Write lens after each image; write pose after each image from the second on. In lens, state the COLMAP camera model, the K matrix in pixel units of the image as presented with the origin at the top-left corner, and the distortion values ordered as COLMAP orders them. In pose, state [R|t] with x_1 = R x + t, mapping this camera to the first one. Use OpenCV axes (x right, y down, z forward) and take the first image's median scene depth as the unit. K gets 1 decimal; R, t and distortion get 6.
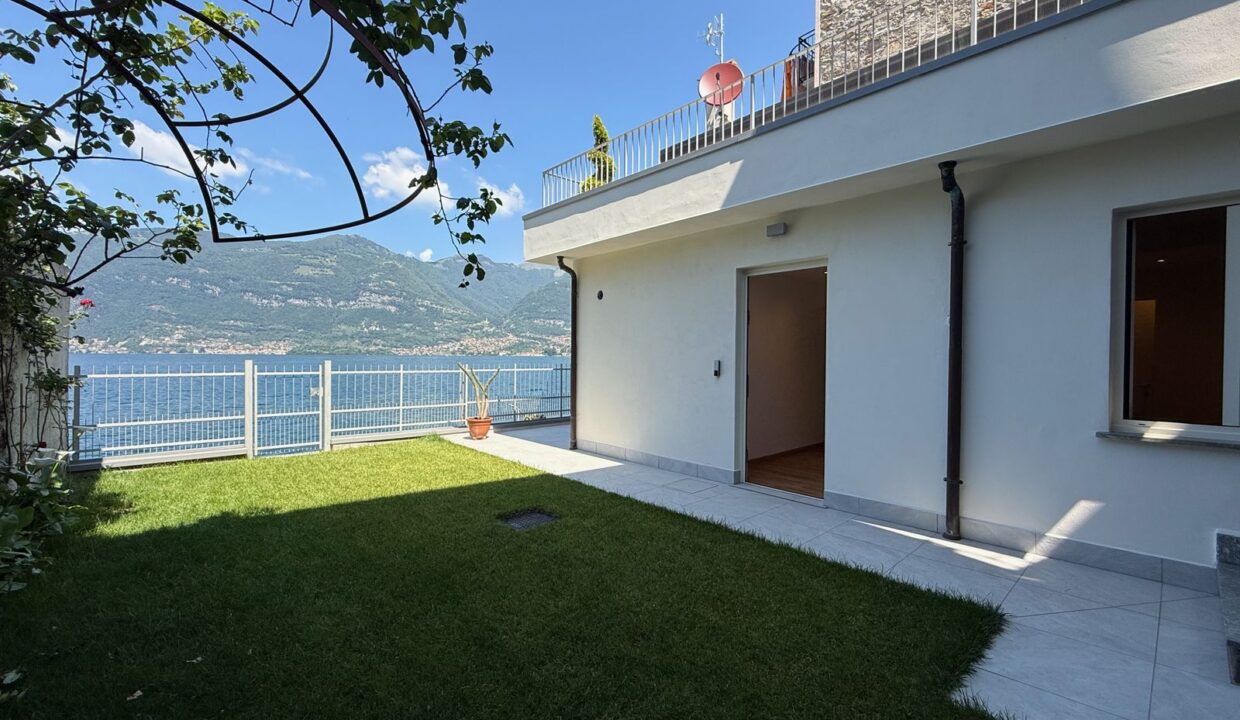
lens RADIAL K [[502.6, 0, 619.4], [0, 502.6, 361.8], [0, 0, 1]] dist [-0.003935, 0.001172]
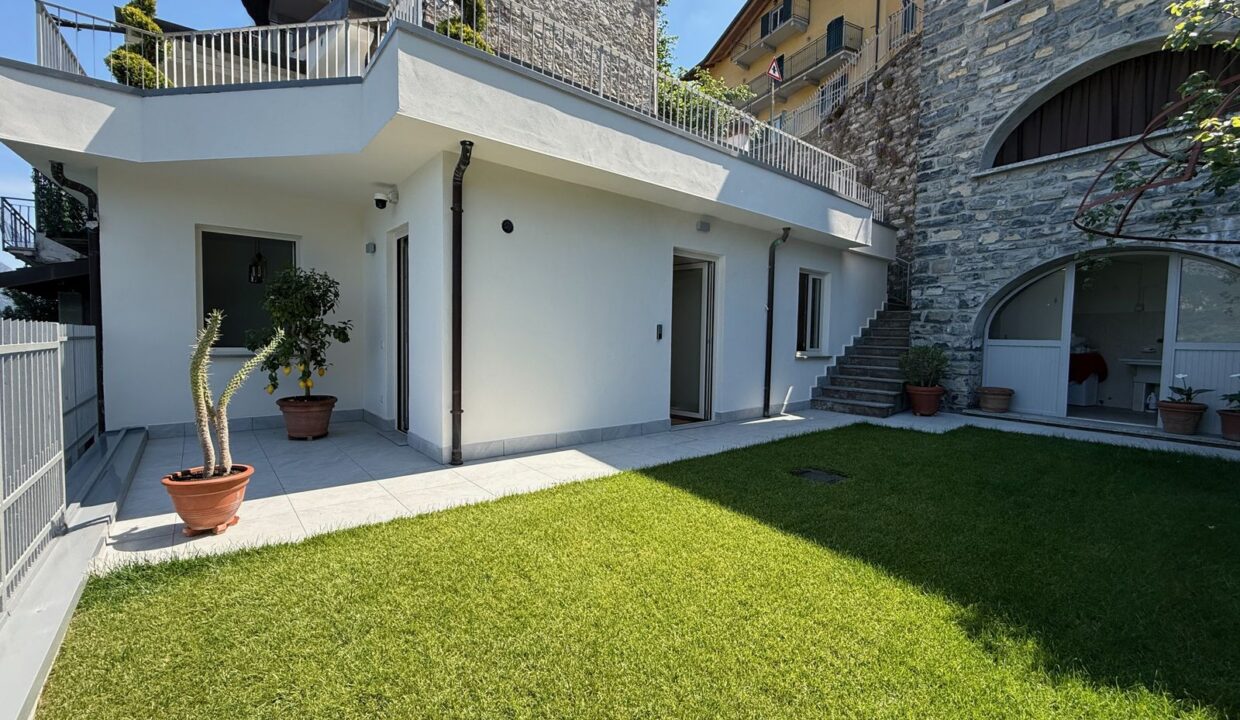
lens RADIAL K [[502.6, 0, 615.8], [0, 502.6, 369.1], [0, 0, 1]] dist [-0.003935, 0.001172]
pose [[0.045764, -0.064801, 0.996848, -1.048758], [-0.000313, 0.997893, 0.064884, 0.025230], [-0.998952, -0.003281, 0.045647, 1.180931]]
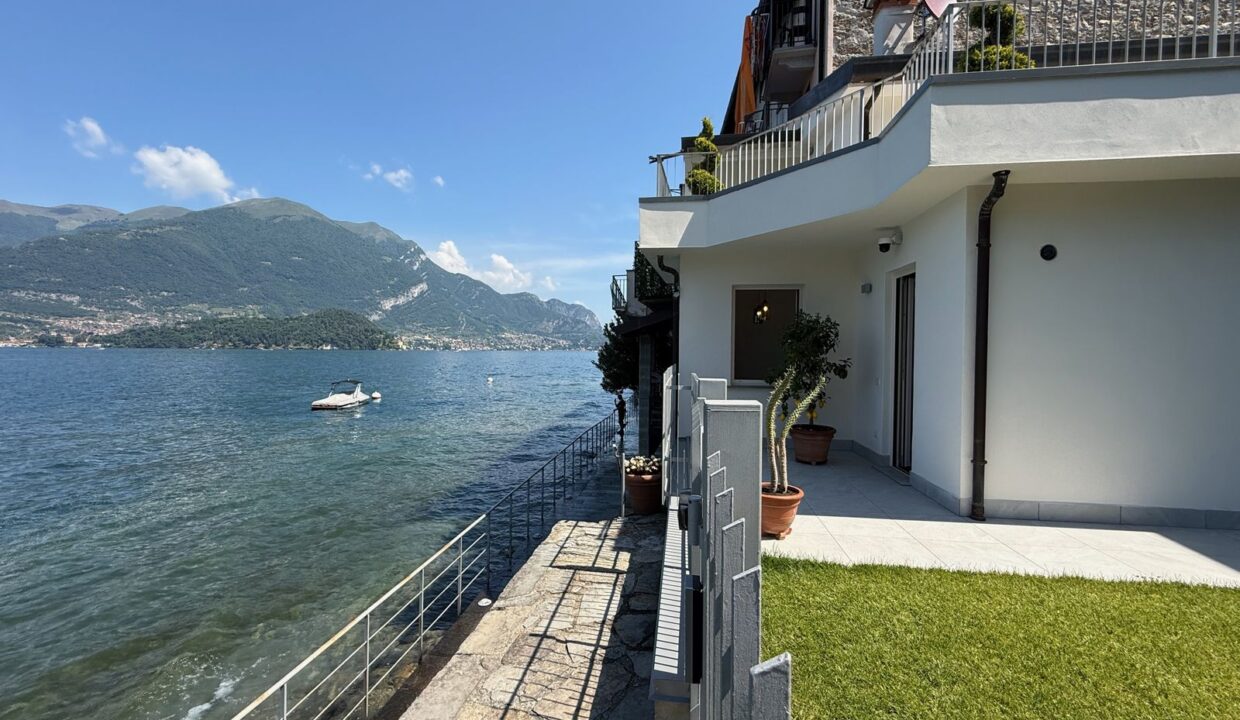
lens RADIAL K [[502.6, 0, 610.2], [0, 502.6, 364.0], [0, 0, 1]] dist [-0.003935, 0.001172]
pose [[0.761830, -0.016945, 0.647555, -1.173558], [0.004262, 0.999767, 0.021147, -0.023308], [-0.647763, -0.013351, 0.761725, 1.271032]]
